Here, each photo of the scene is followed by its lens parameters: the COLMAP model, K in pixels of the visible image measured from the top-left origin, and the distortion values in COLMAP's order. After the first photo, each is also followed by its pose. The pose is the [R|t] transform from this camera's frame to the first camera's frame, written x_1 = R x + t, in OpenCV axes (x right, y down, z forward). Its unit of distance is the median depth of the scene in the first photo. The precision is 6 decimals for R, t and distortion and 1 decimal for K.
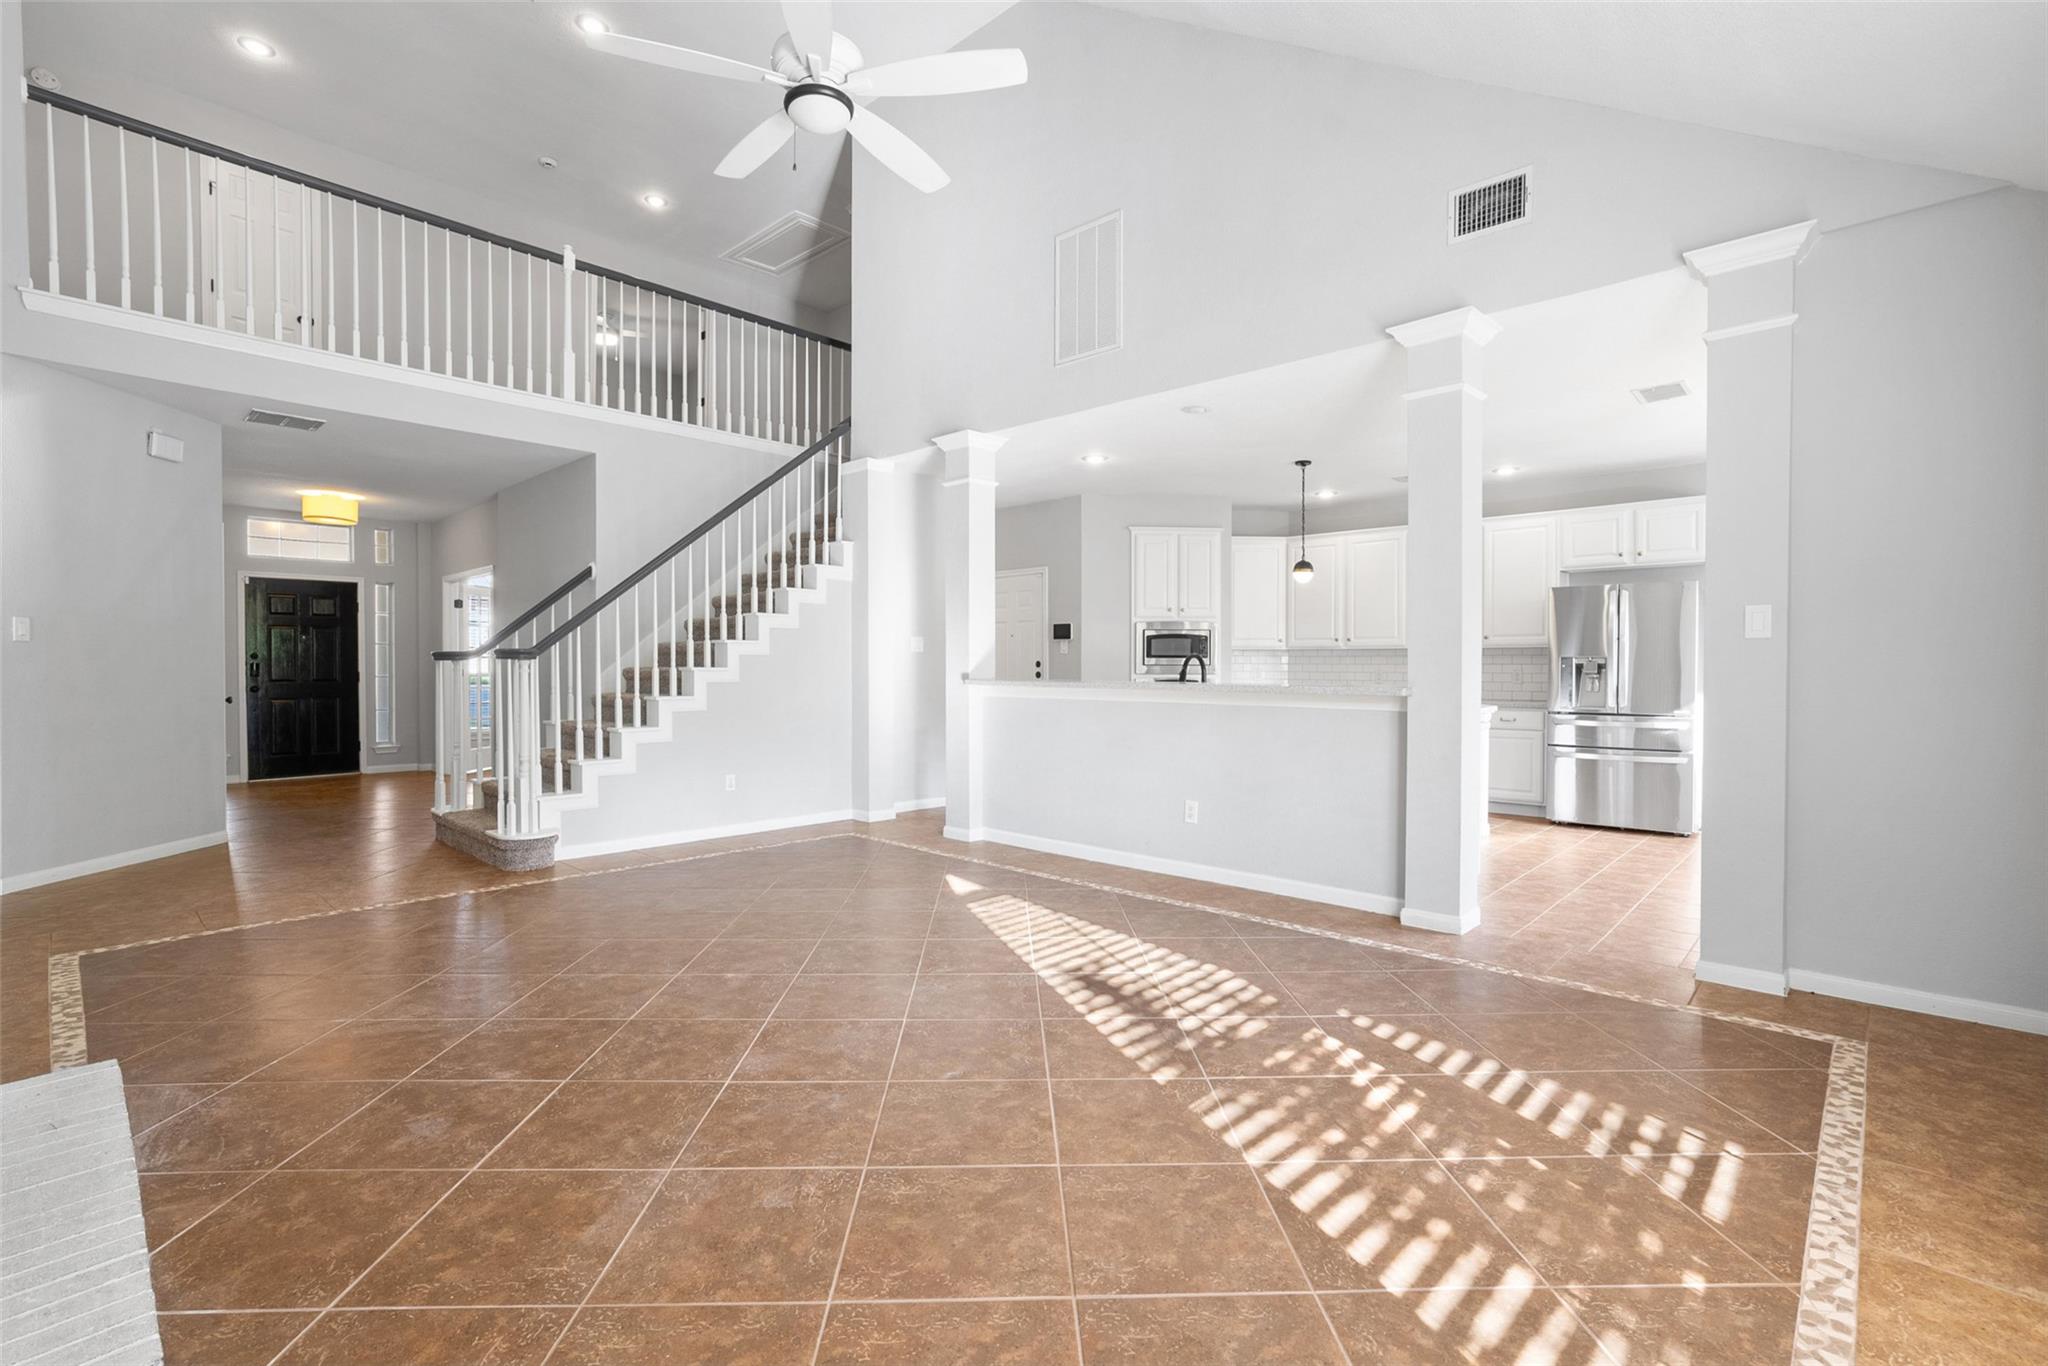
lens RADIAL K [[938.3, 0, 1035.8], [0, 938.3, 680.0], [0, 0, 1]] dist [0.001022, 0.001881]
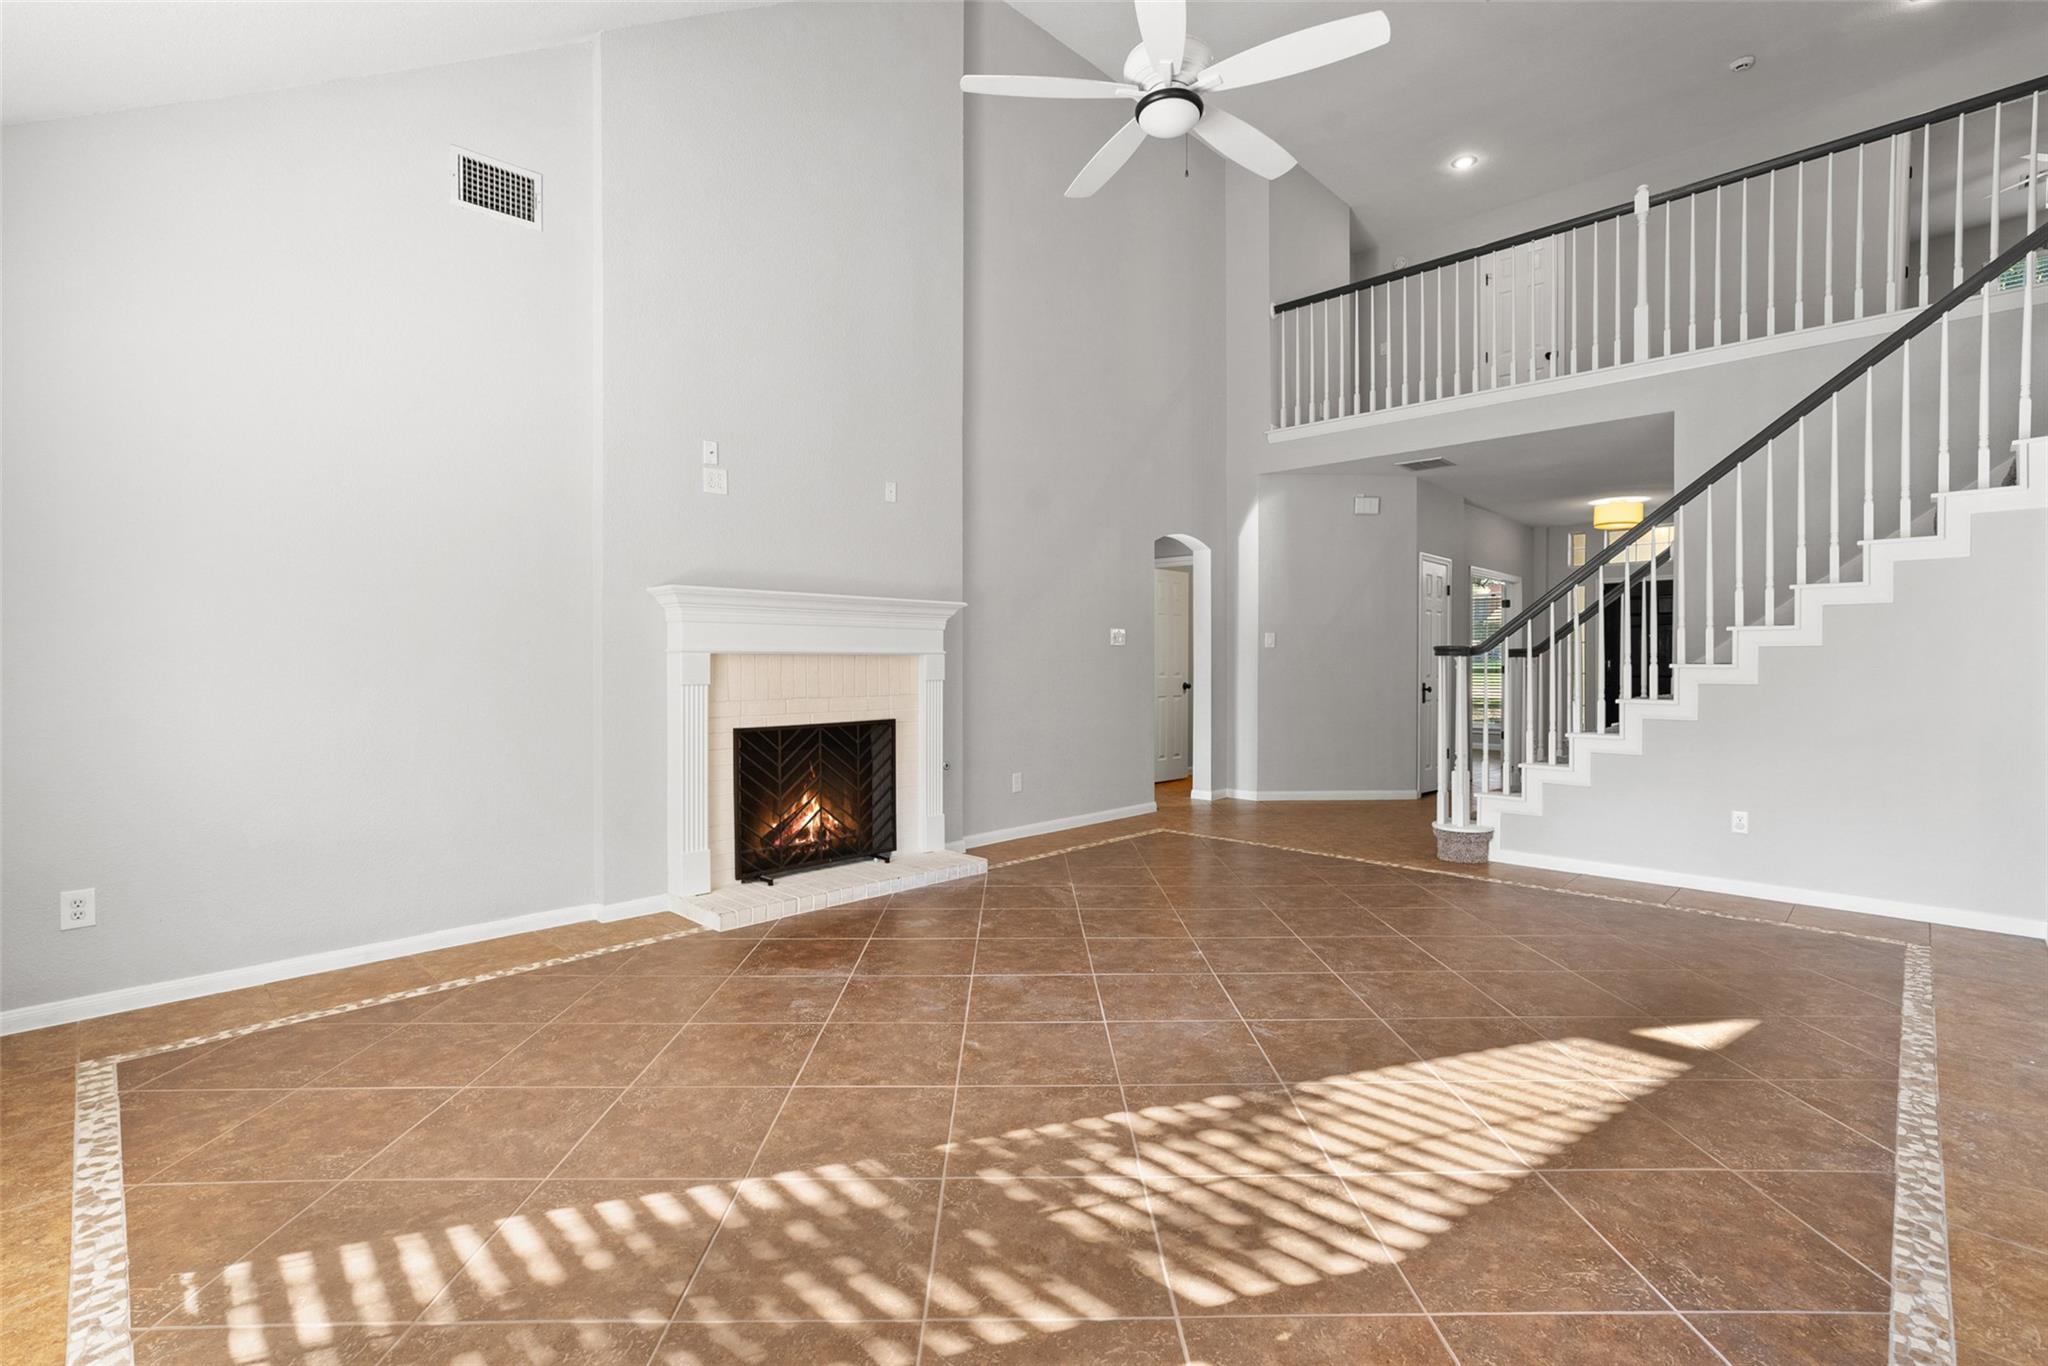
lens RADIAL K [[938.3, 0, 1029.4], [0, 938.3, 671.1], [0, 0, 1]] dist [0.001022, 0.001881]
pose [[-0.038277, 0.011293, -0.999203, 0.416104], [-0.014741, 0.999821, 0.011865, -0.008835], [0.999158, 0.015183, -0.038104, 0.468953]]
